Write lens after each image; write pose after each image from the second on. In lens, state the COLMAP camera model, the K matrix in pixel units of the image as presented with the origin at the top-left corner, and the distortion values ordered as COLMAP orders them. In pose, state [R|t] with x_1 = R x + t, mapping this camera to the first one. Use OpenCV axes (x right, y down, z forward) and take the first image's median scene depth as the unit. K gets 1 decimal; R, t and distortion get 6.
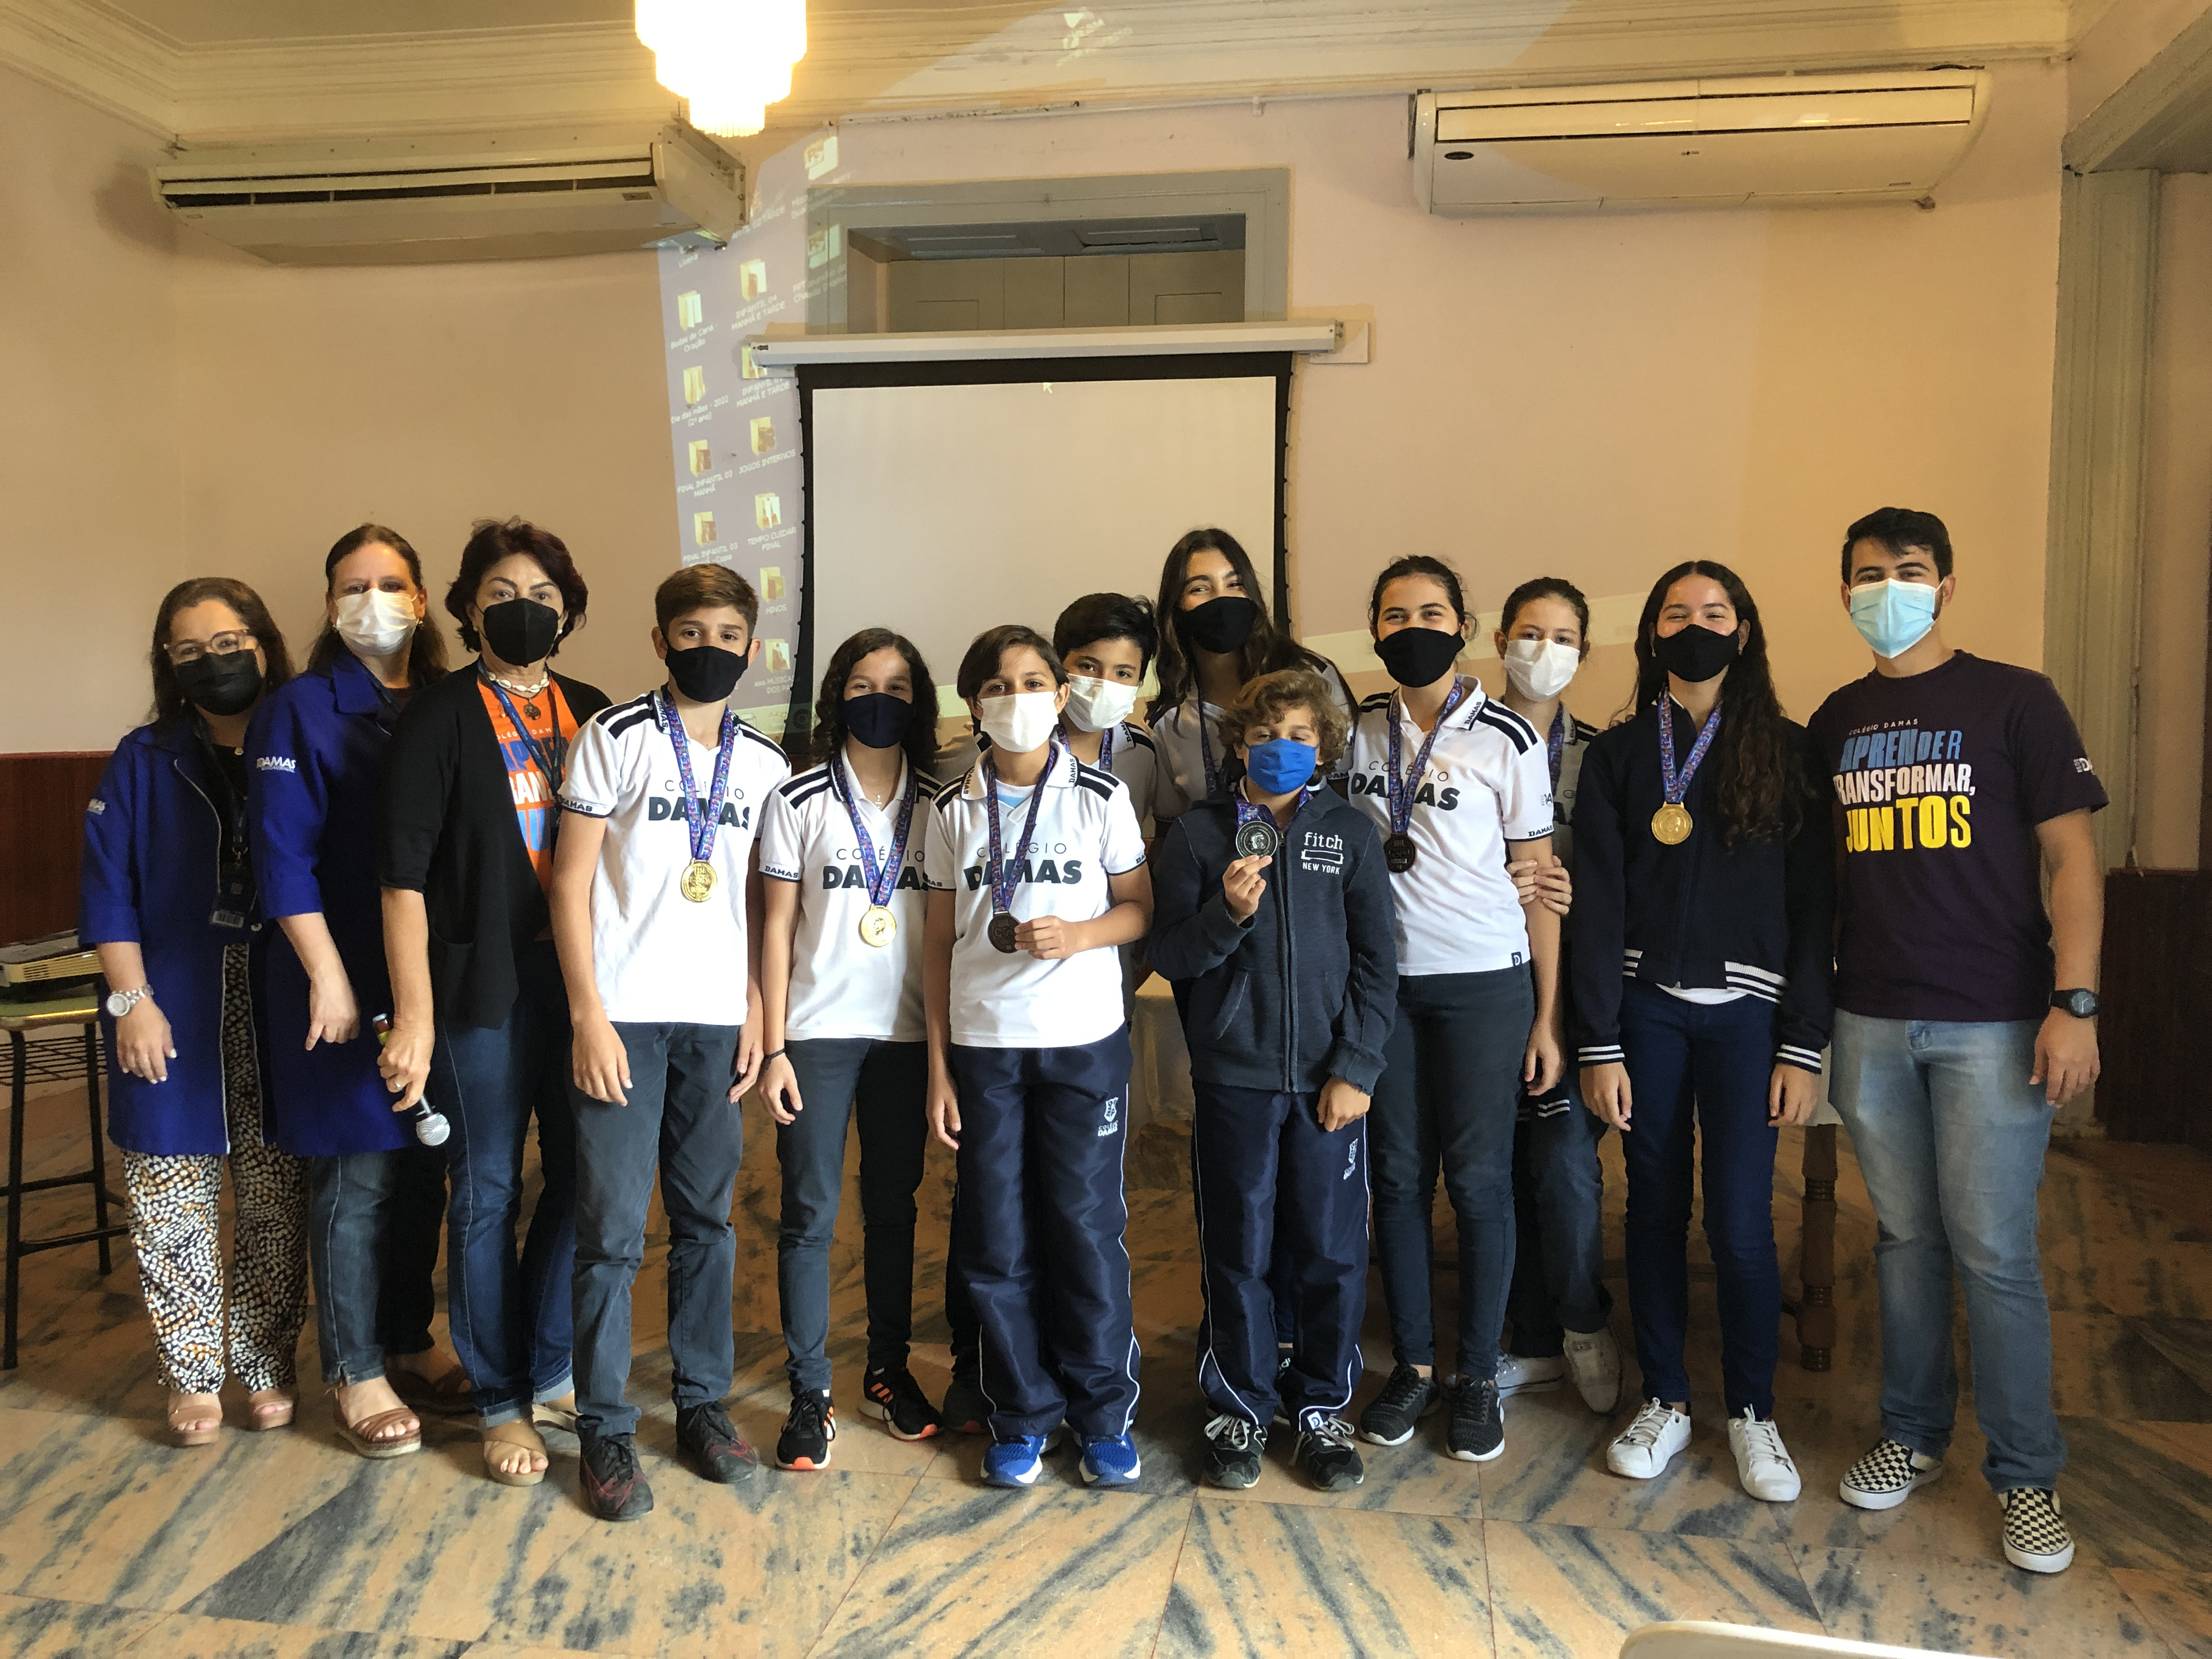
lens RADIAL K [[1806.7, 0, 1113.0], [0, 1806.7, 823.9], [0, 0, 1]] dist [-0.008461, 0.008614]
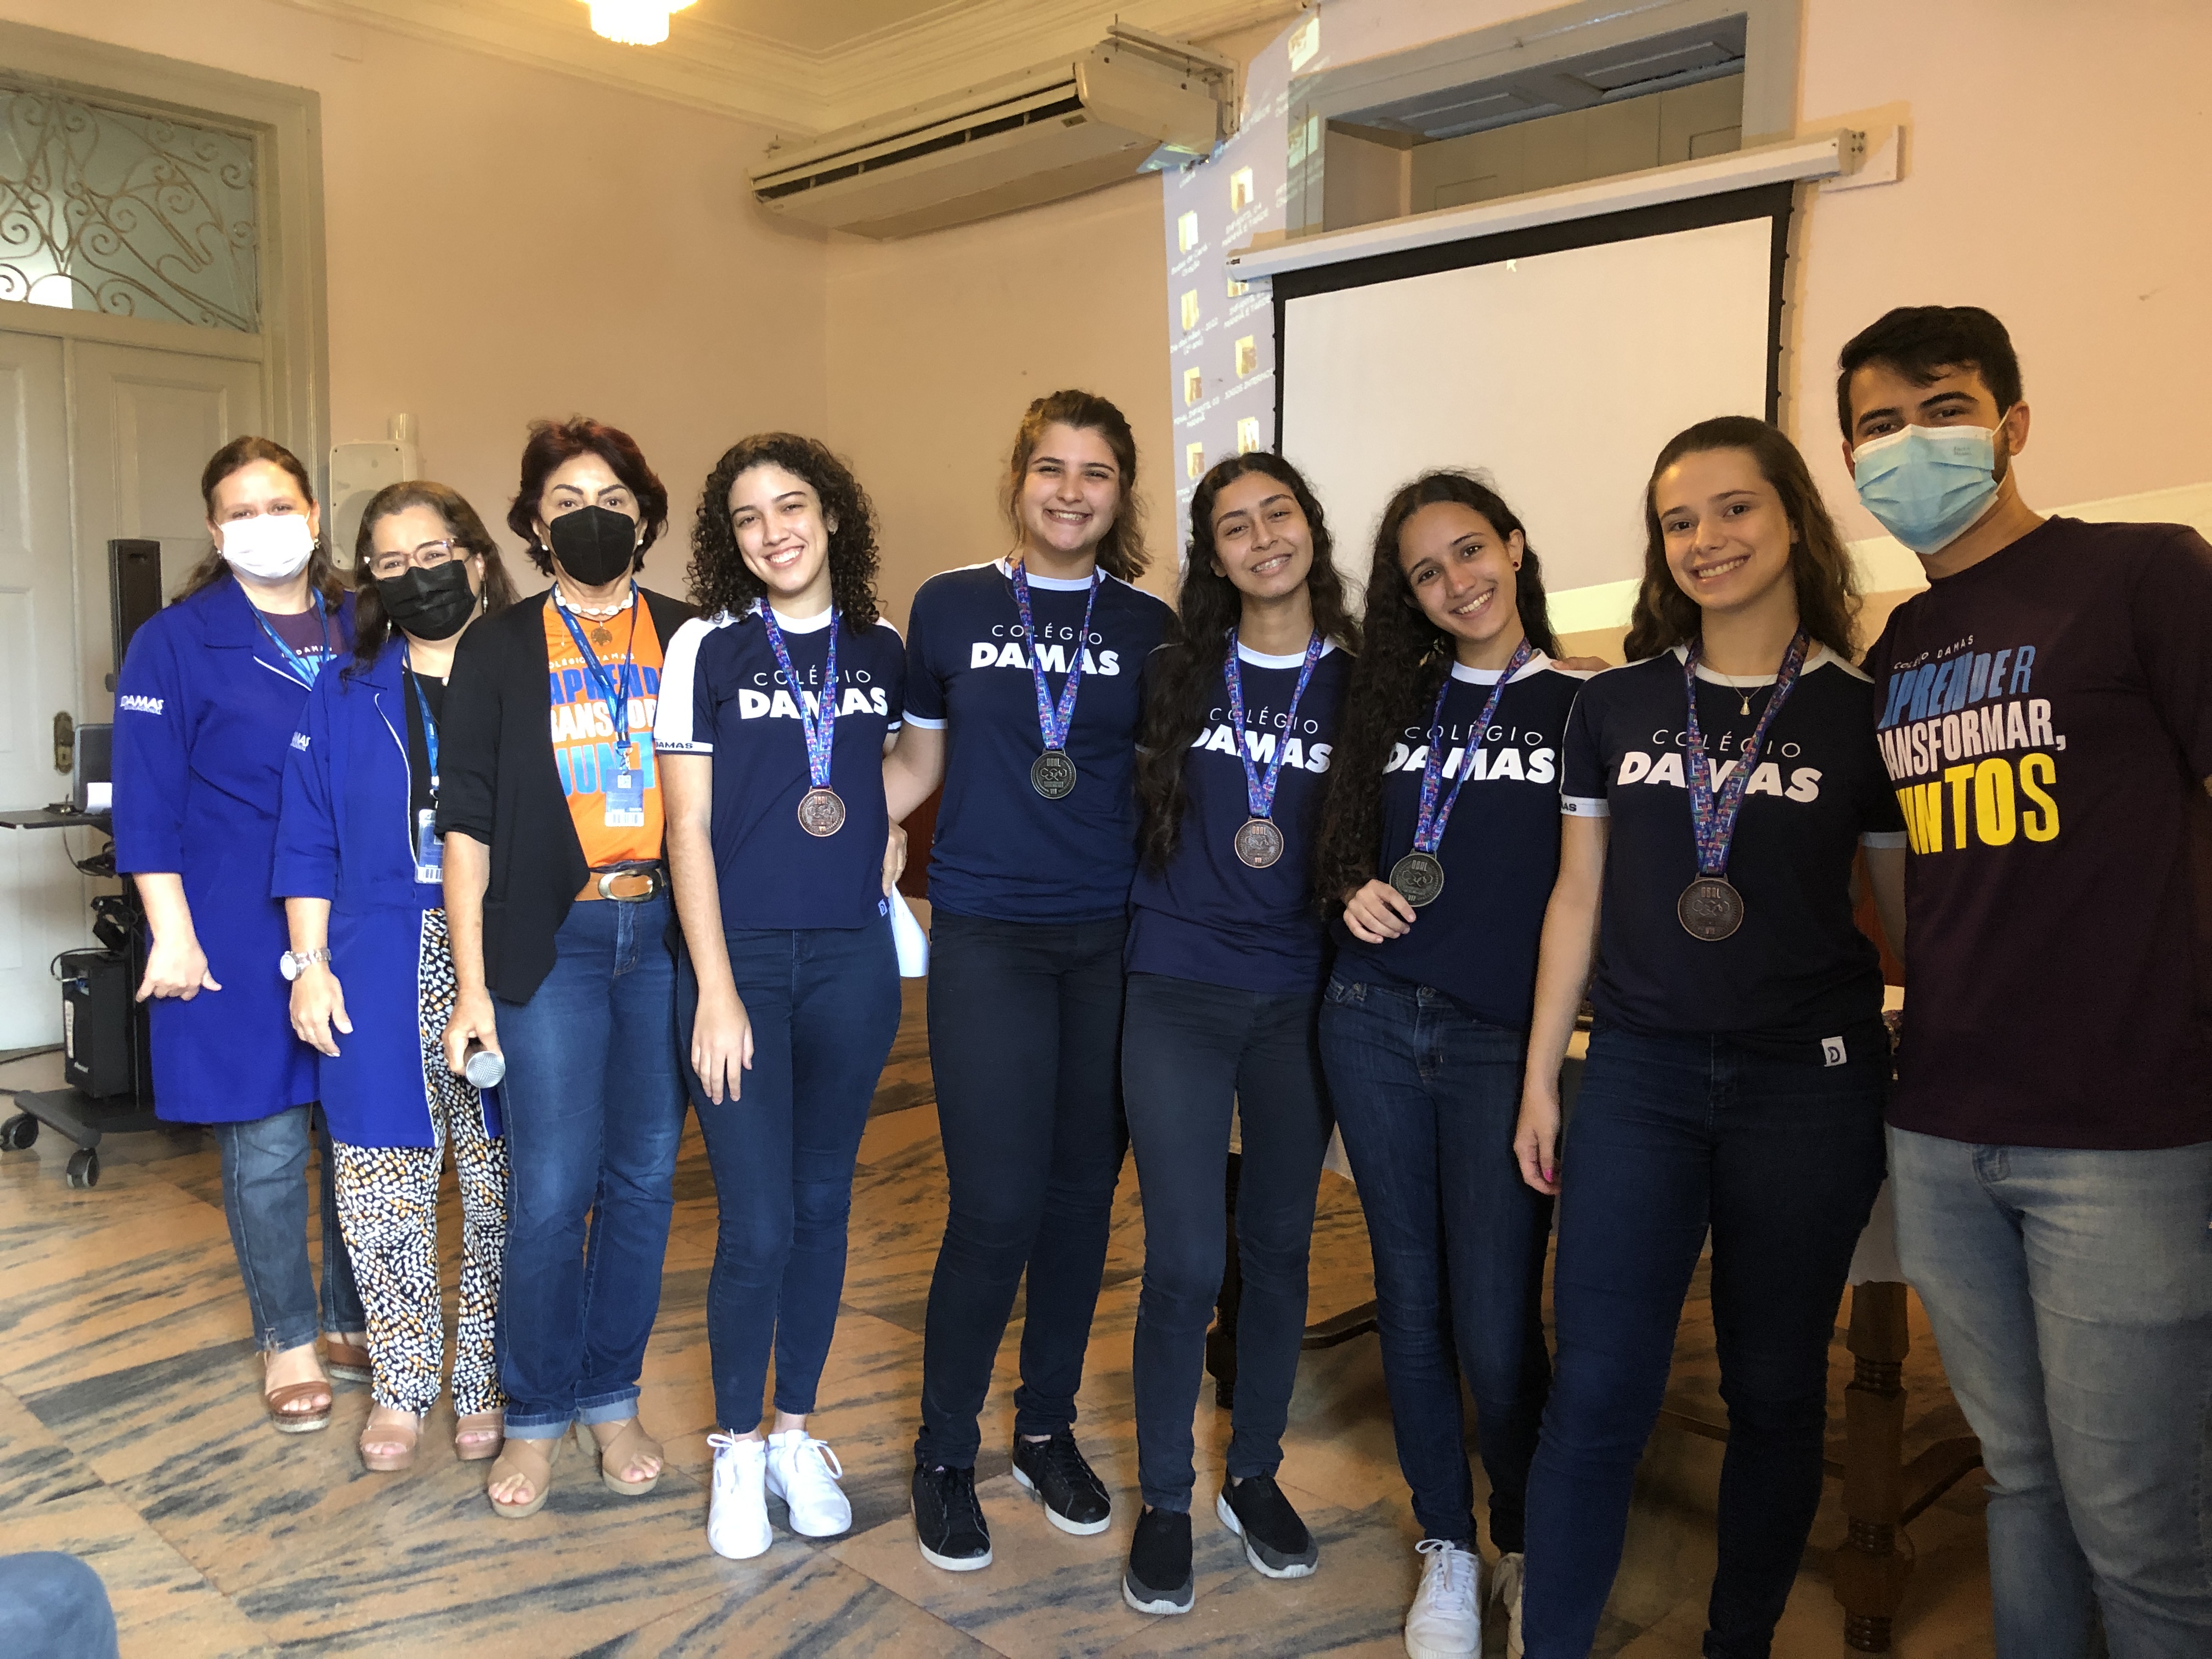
lens RADIAL K [[1806.7, 0, 1096.0], [0, 1806.7, 835.1], [0, 0, 1]] dist [-0.008461, 0.008614]
pose [[0.821837, 0.054647, -0.567096, 0.312662], [-0.036547, 0.998396, 0.043246, -0.003671], [0.568549, -0.014815, 0.822516, 0.190423]]
